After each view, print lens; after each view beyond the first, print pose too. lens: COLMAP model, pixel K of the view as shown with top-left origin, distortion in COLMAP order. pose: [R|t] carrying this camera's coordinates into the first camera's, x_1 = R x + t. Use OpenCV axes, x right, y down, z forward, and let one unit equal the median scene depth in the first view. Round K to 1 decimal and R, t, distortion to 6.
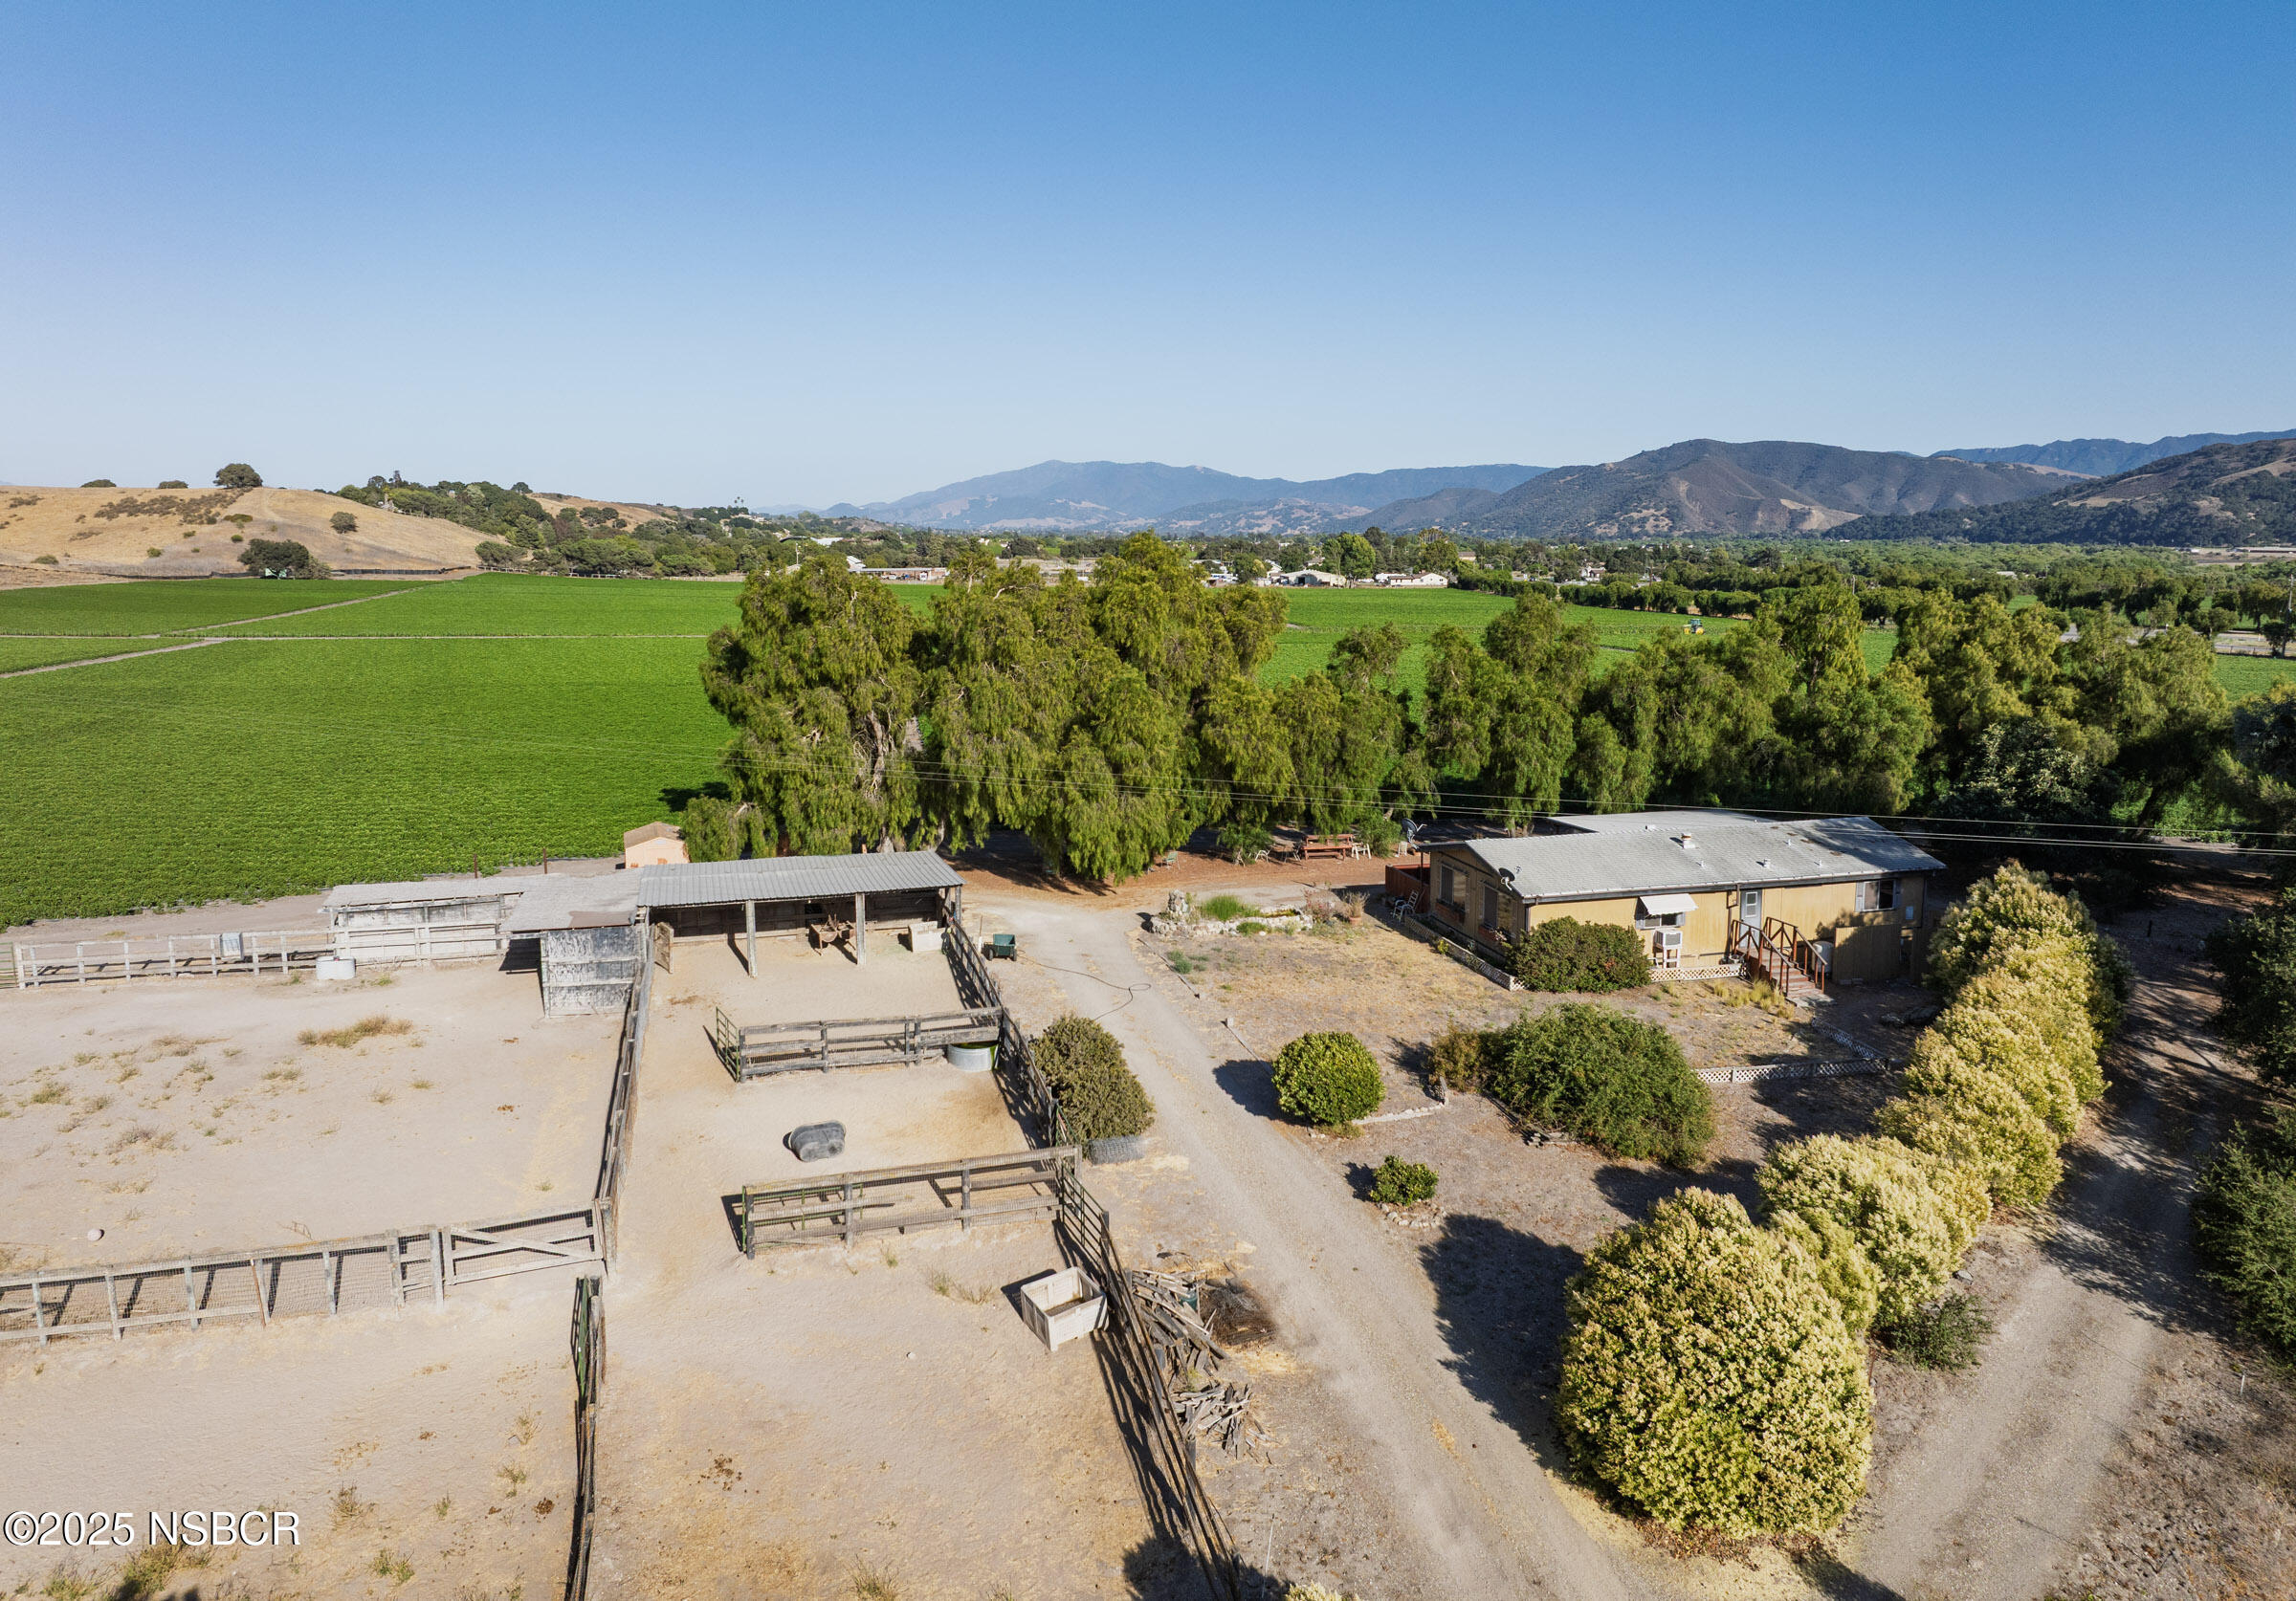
lens RADIAL K [[1617.9, 0, 1148.4], [0, 1617.9, 735.0], [0, 0, 1]] dist [-0.042112, 0.005630]
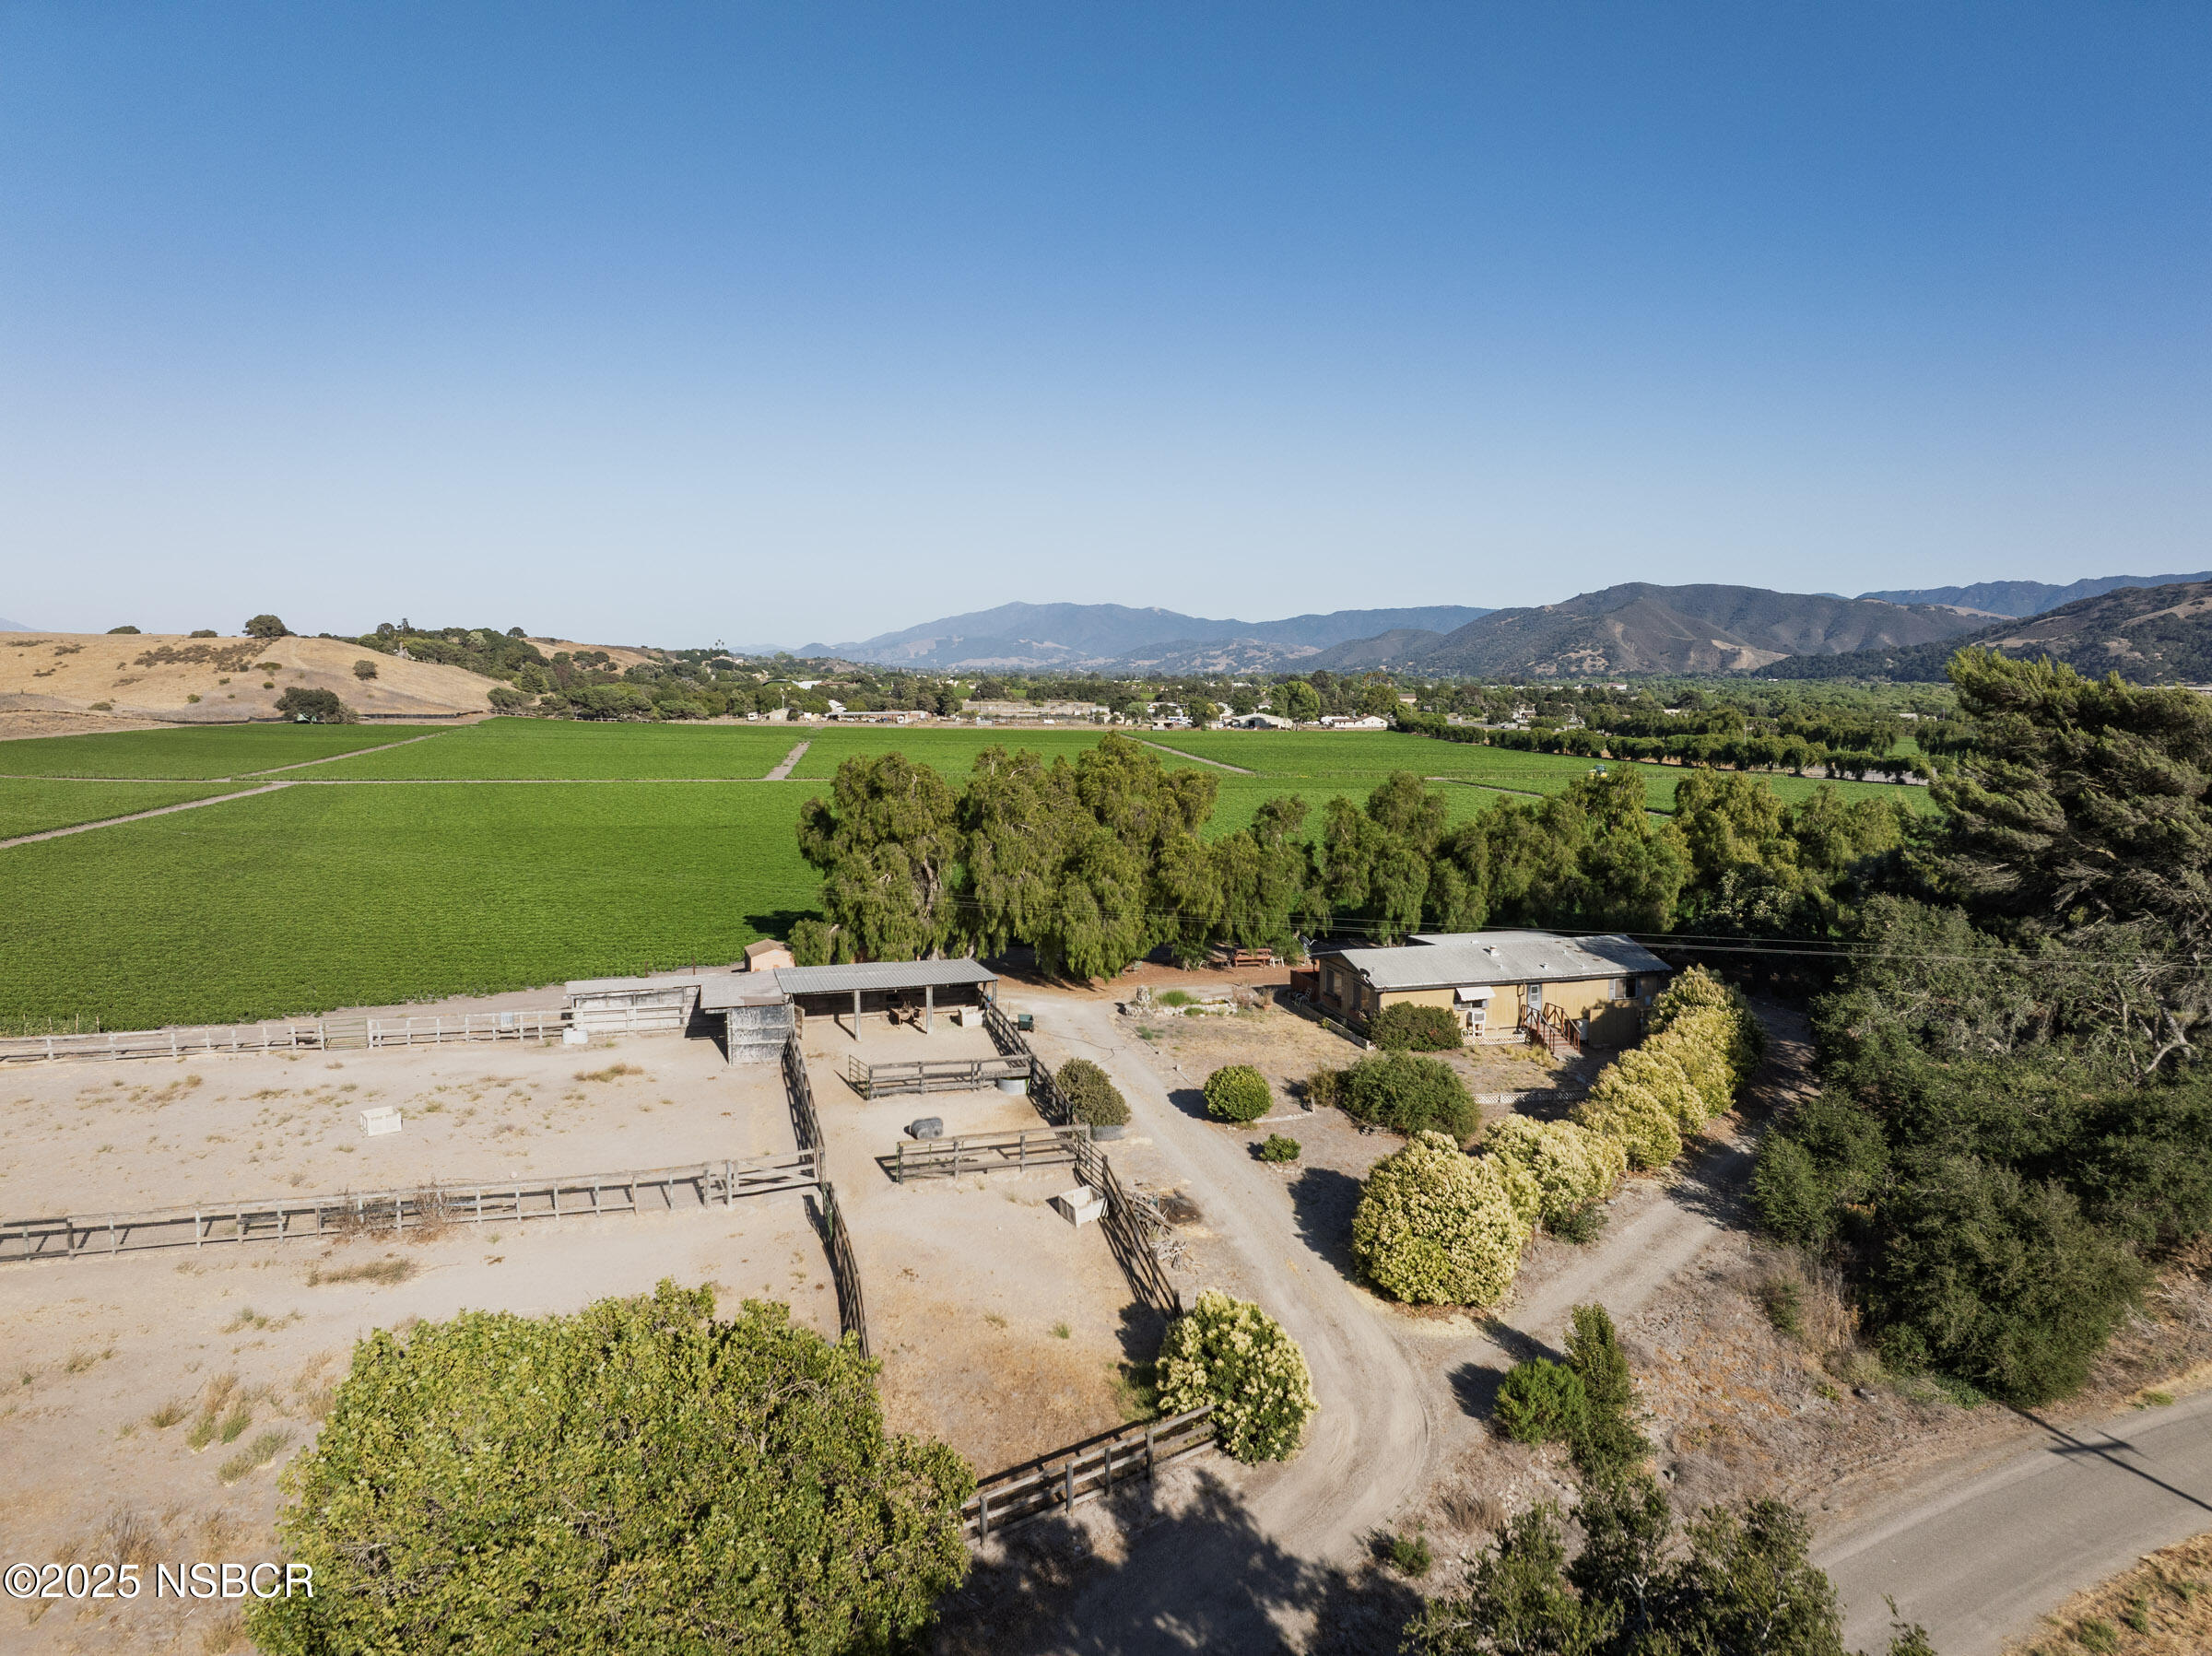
lens RADIAL K [[1556.6, 0, 1106.0], [0, 1556.6, 828.0], [0, 0, 1]] dist [-0.038361, -0.001372]
pose [[0.999999, -0.000097, -0.001135, -0.014112], [0.000070, 0.999712, -0.023977, -0.011723], [0.001137, 0.023977, 0.999712, -0.410199]]
